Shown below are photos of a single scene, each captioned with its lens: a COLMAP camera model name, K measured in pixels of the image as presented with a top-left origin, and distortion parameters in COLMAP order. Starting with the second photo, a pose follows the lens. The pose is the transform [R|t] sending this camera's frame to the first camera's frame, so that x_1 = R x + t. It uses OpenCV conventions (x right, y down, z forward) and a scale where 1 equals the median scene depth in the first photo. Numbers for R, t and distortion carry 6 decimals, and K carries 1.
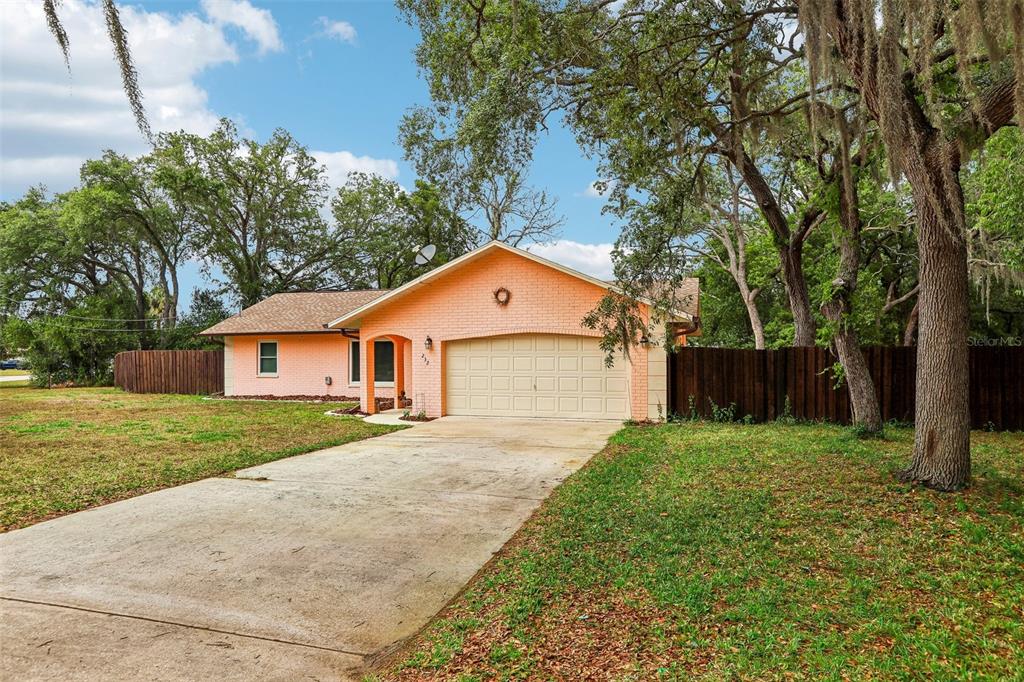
lens RADIAL K [[650.5, 0, 512.0], [0, 650.5, 341.0], [0, 0, 1]] dist [-0.030094, 0.000030]
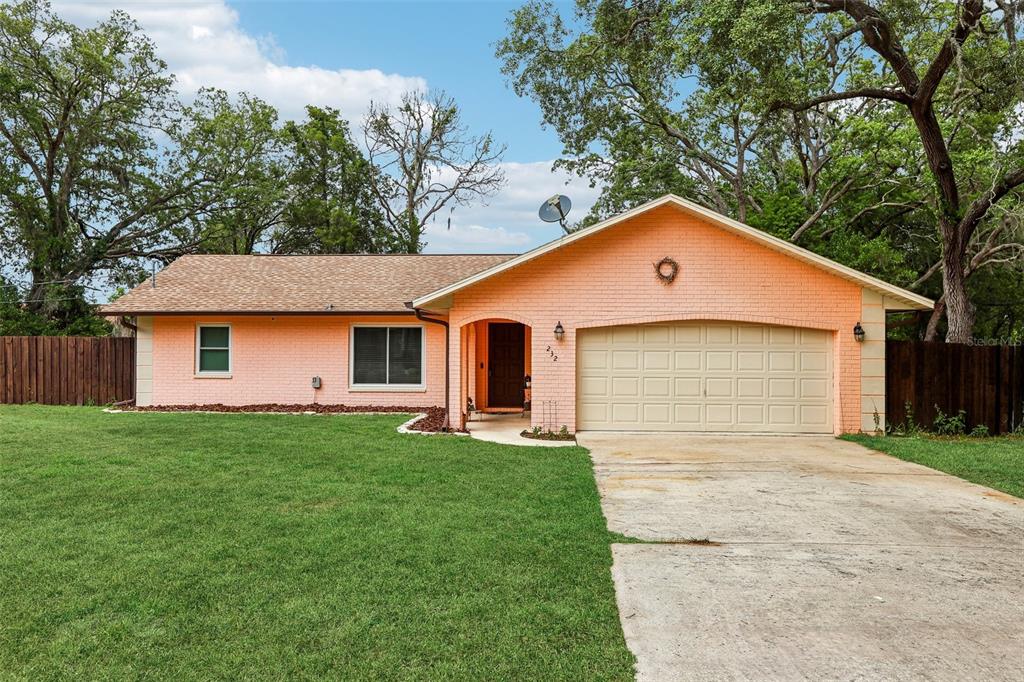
lens RADIAL K [[811.9, 0, 512.0], [0, 811.9, 341.0], [0, 0, 1]] dist [0.003295, 0.006280]
pose [[0.967453, 0.010627, 0.252829, -0.303088], [-0.014075, 0.999831, 0.011831, 0.002976], [-0.252660, -0.015004, 0.967439, 0.105970]]
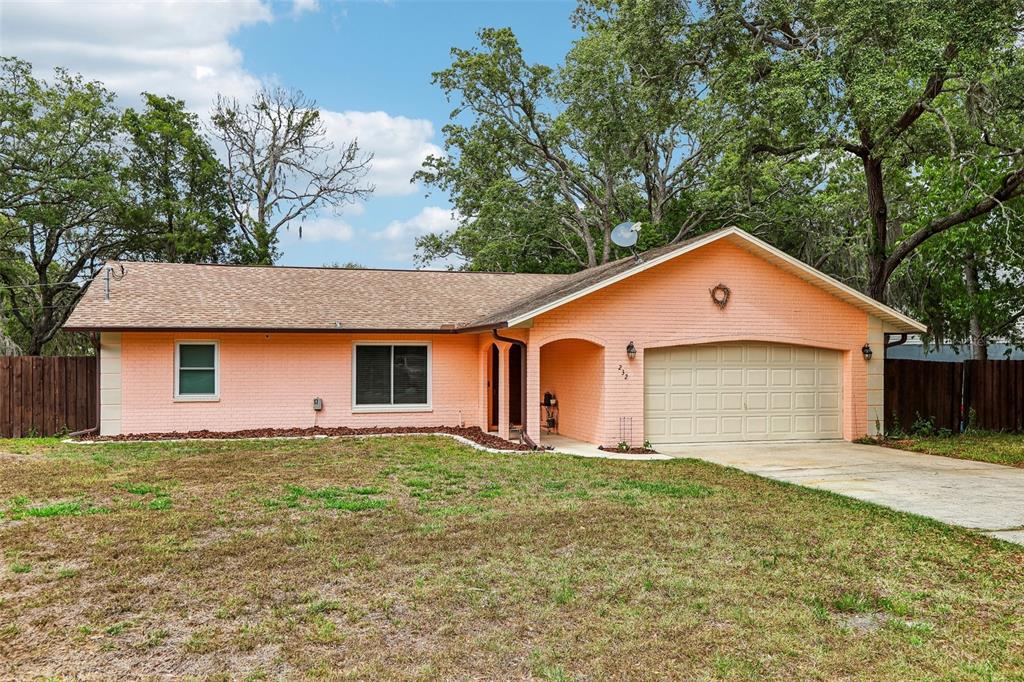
lens RADIAL K [[837.1, 0, 514.1], [0, 837.1, 357.3], [0, 0, 1]] dist [0.010638, 0.005910]
pose [[0.836325, 0.008430, 0.548170, -0.584136], [-0.015441, 0.999847, 0.008181, 0.003485], [-0.548017, -0.015306, 0.836327, 0.188136]]
